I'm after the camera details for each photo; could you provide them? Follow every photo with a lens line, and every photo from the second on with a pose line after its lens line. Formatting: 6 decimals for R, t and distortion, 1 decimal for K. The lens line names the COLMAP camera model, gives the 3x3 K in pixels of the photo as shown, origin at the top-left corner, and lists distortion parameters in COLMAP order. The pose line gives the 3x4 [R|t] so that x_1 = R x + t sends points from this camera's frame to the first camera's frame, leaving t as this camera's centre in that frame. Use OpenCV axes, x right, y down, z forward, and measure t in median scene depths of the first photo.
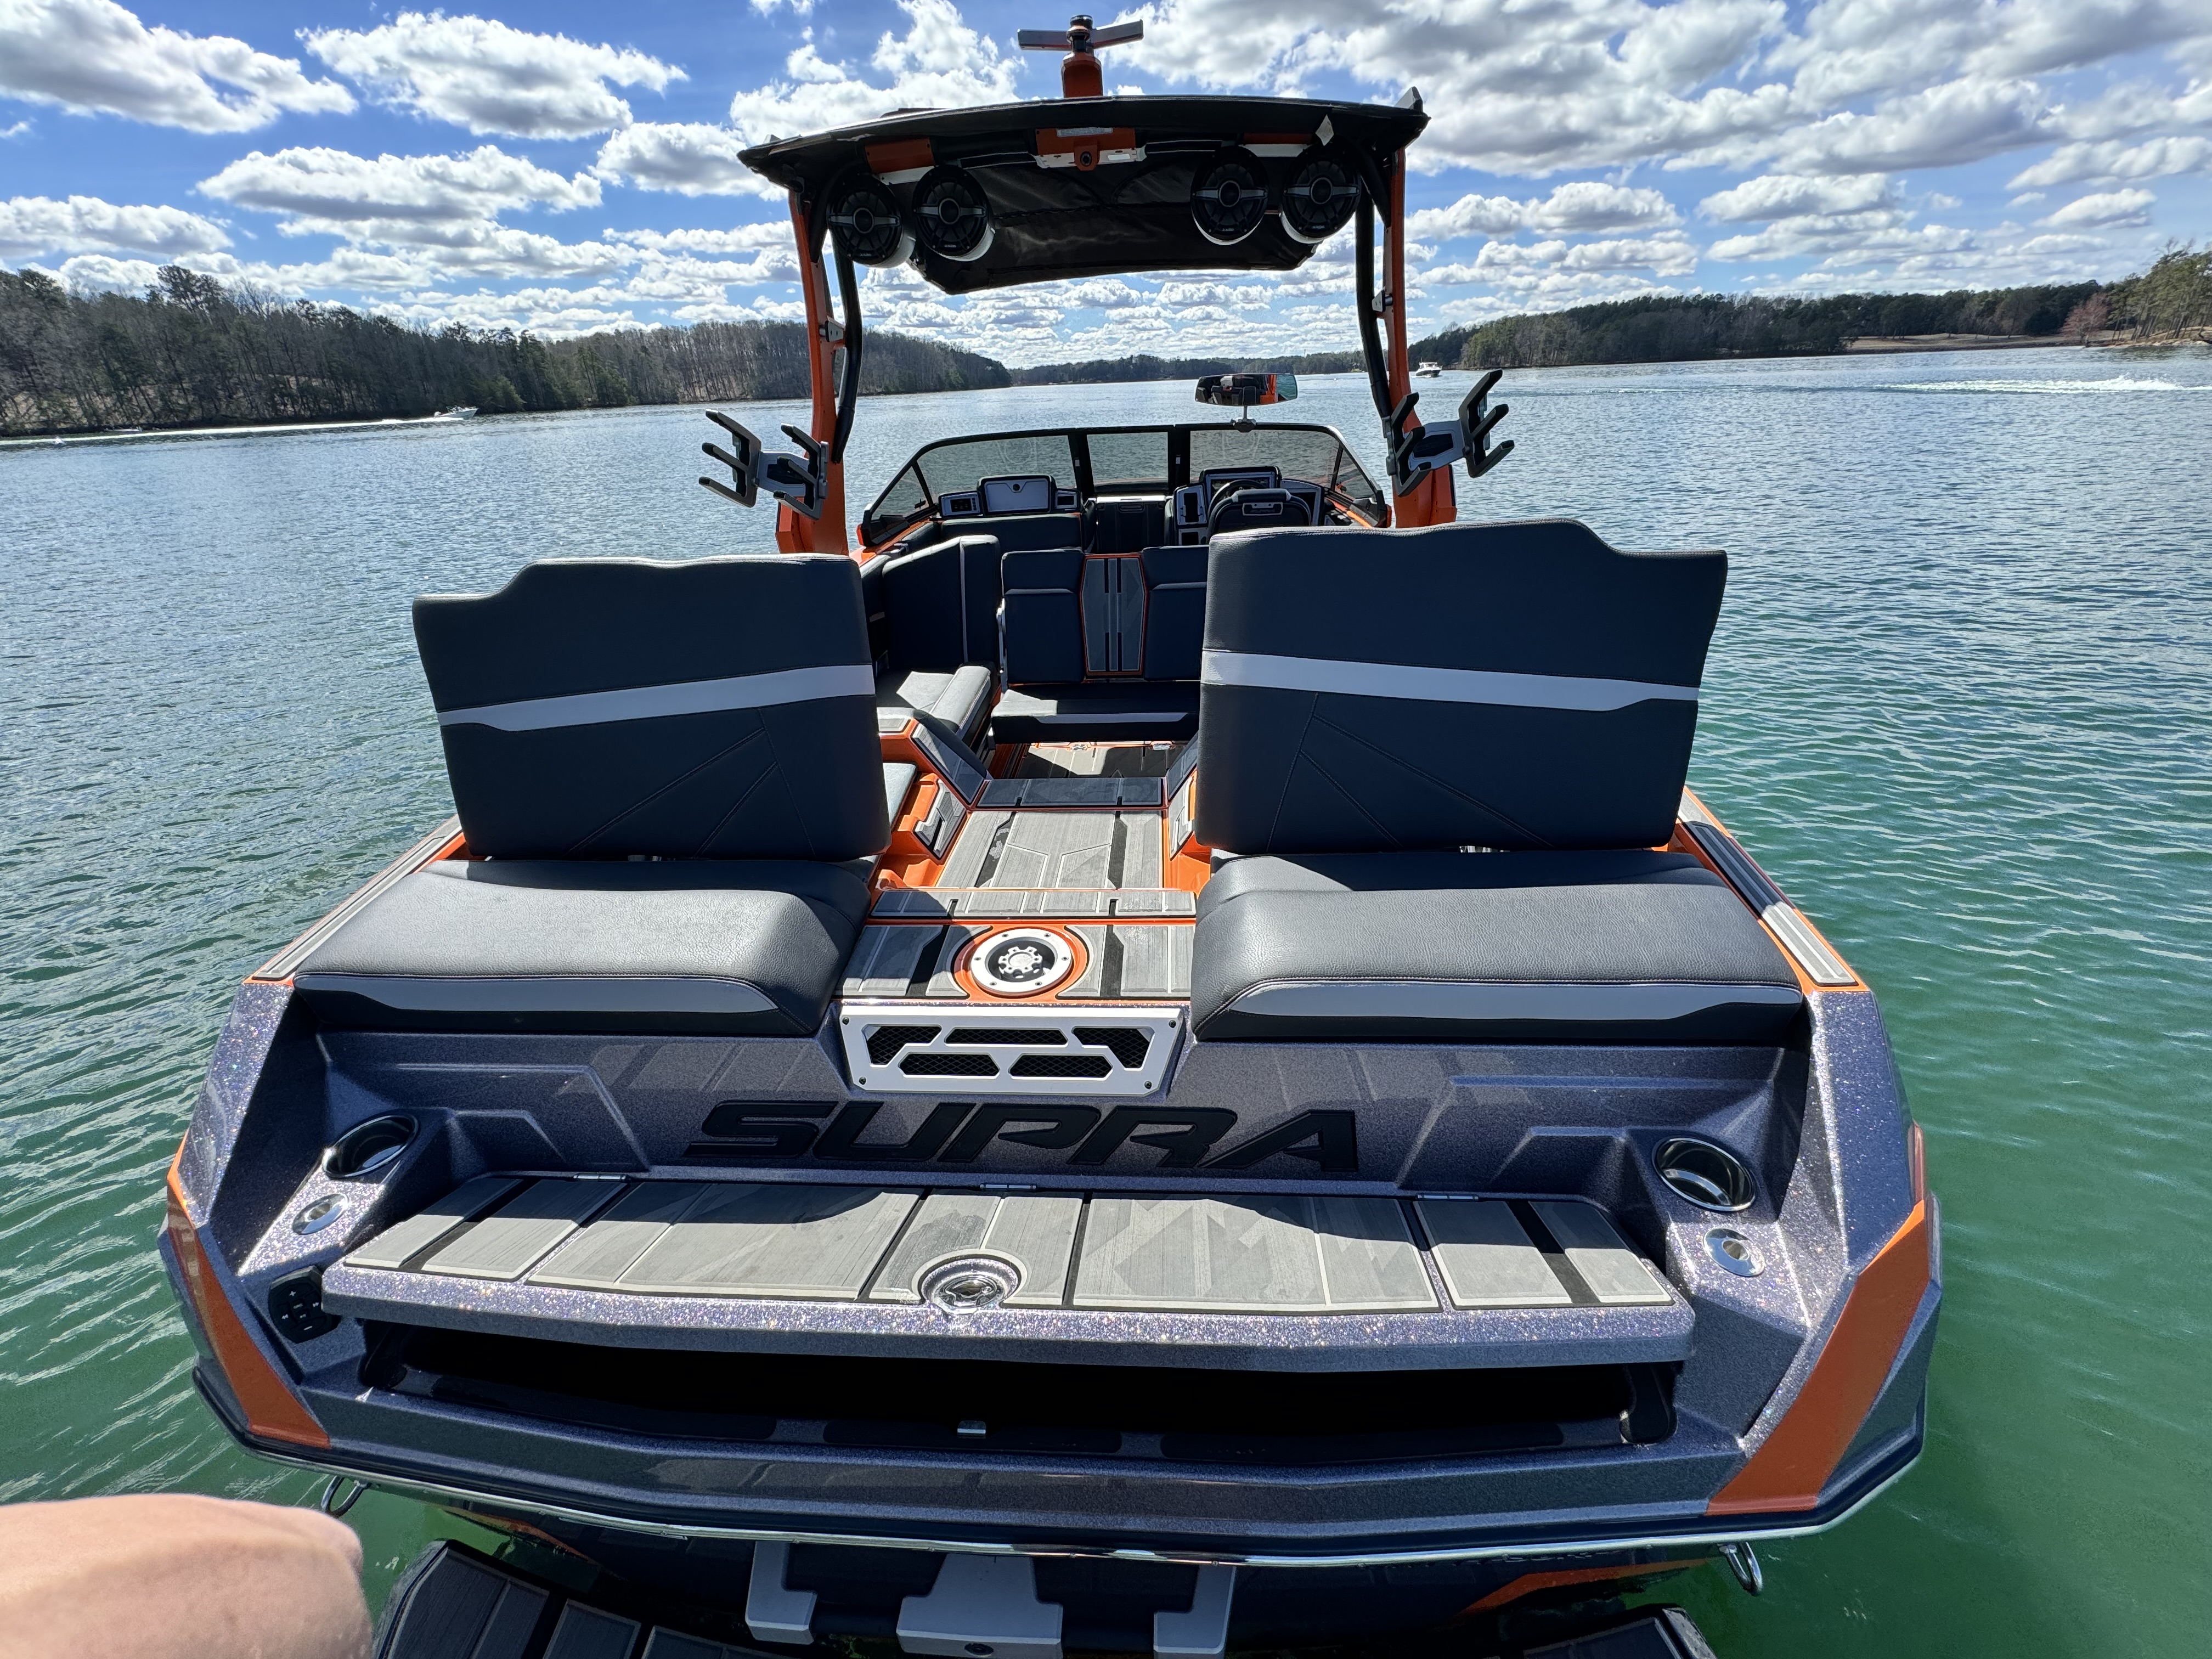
lens RADIAL K [[890.9, 0, 1106.0], [0, 890.9, 829.5], [0, 0, 1]] dist [-0.000792, 0.000630]
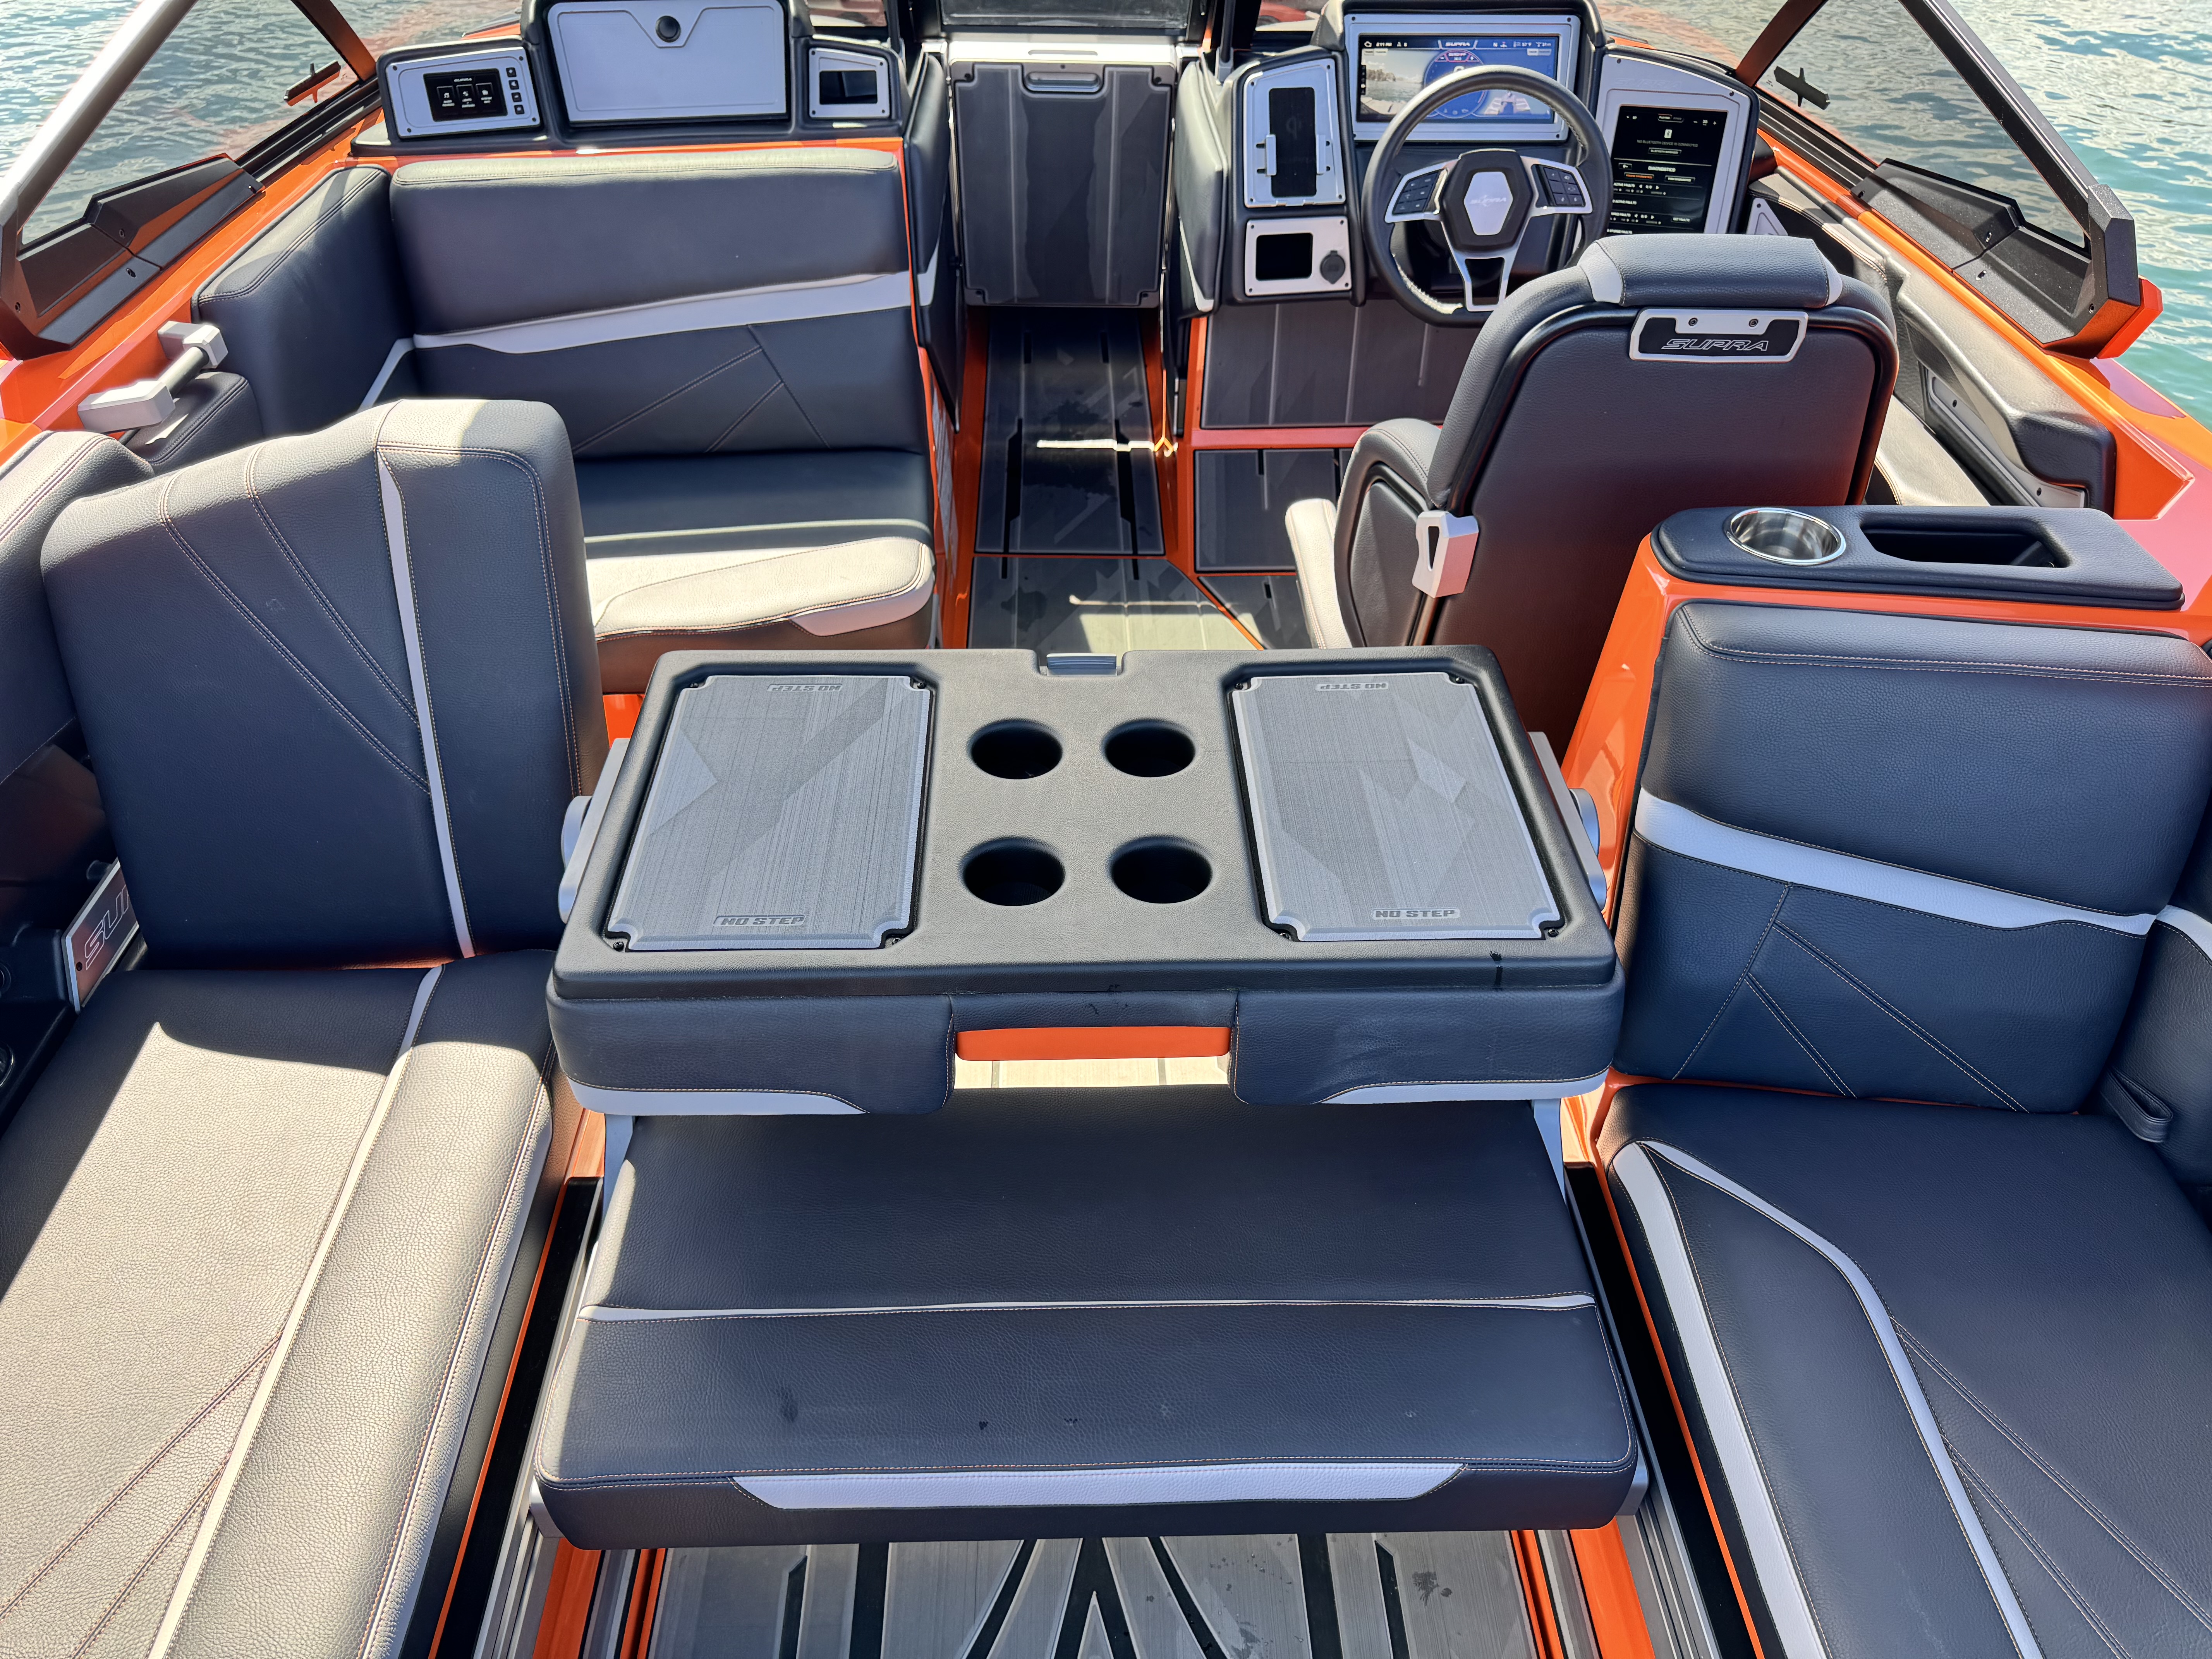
lens RADIAL K [[1571.1, 0, 1096.4], [0, 1571.1, 840.0], [0, 0, 1]] dist [0.000617, -0.001928]
pose [[0.994352, -0.013838, 0.105228, -0.023382], [-0.010493, 0.973788, 0.227214, -0.259153], [-0.105614, -0.227035, 0.968143, 0.470623]]
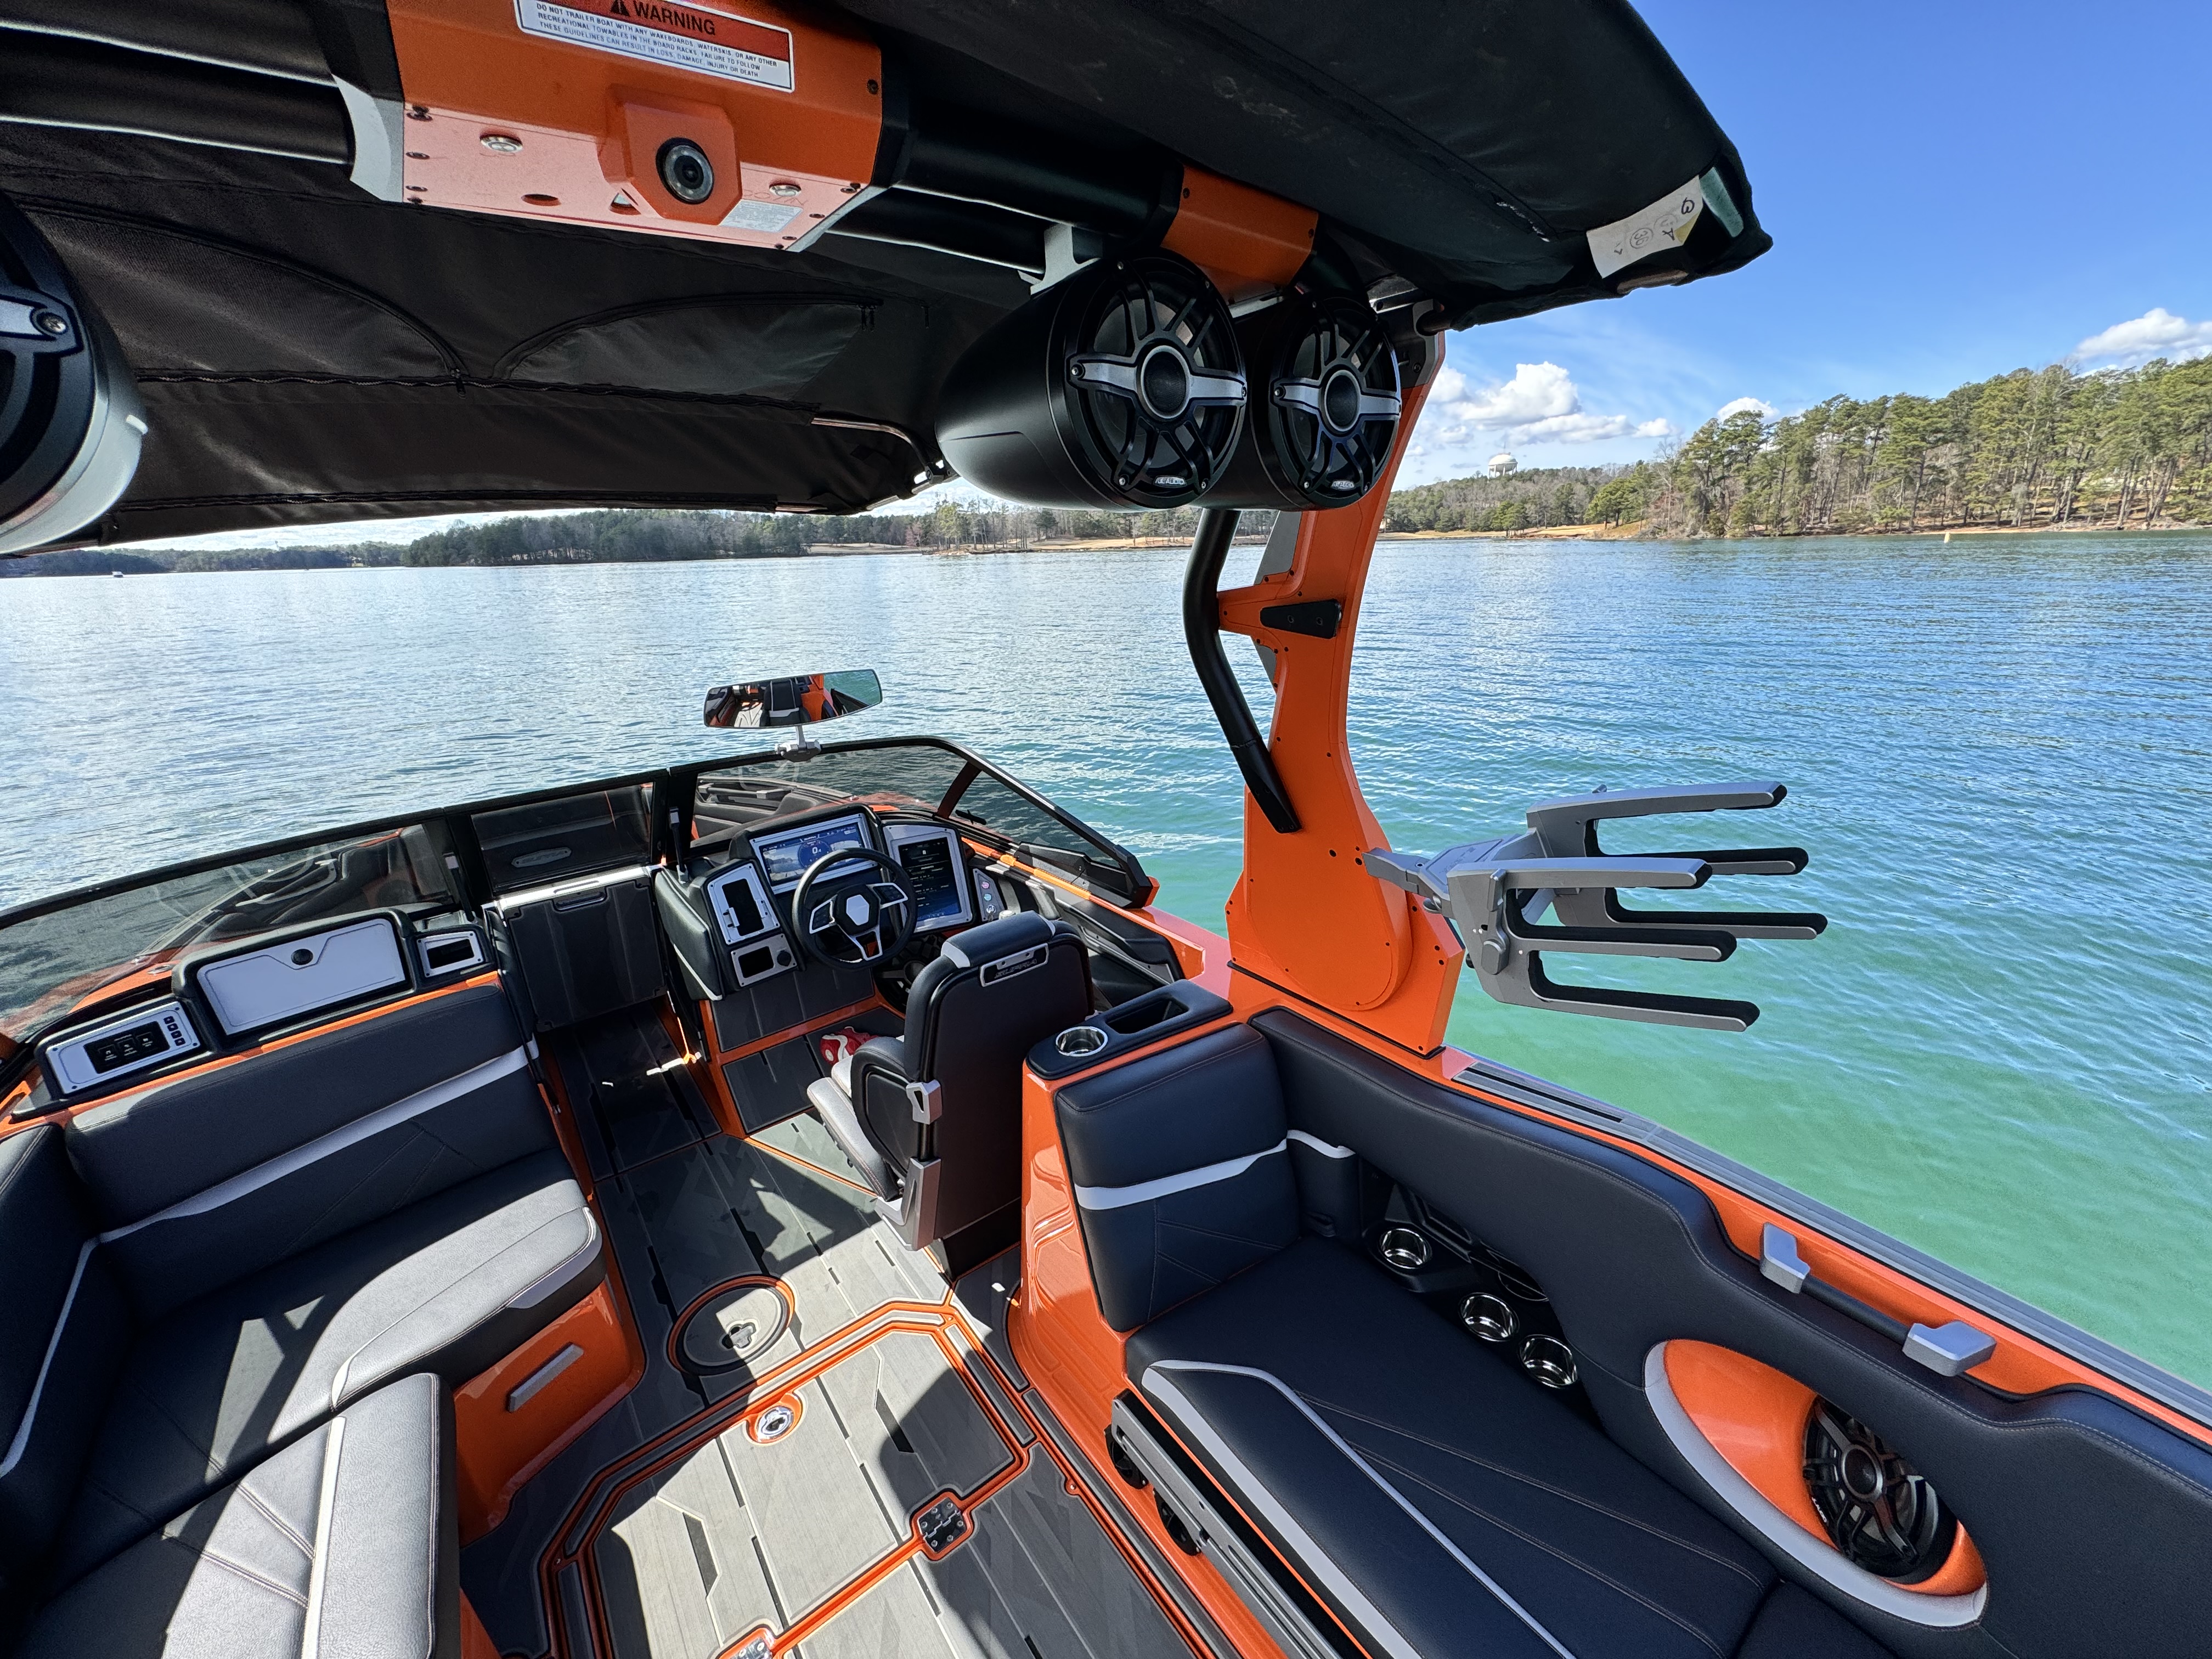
lens RADIAL K [[890.9, 0, 1106.0], [0, 890.9, 829.5], [0, 0, 1]] dist [-0.000792, 0.000630]
pose [[0.755157, -0.204246, 0.622914, -0.065107], [0.309424, 0.948766, -0.064024, -0.305625], [-0.577923, 0.241093, 0.779666, 0.444794]]
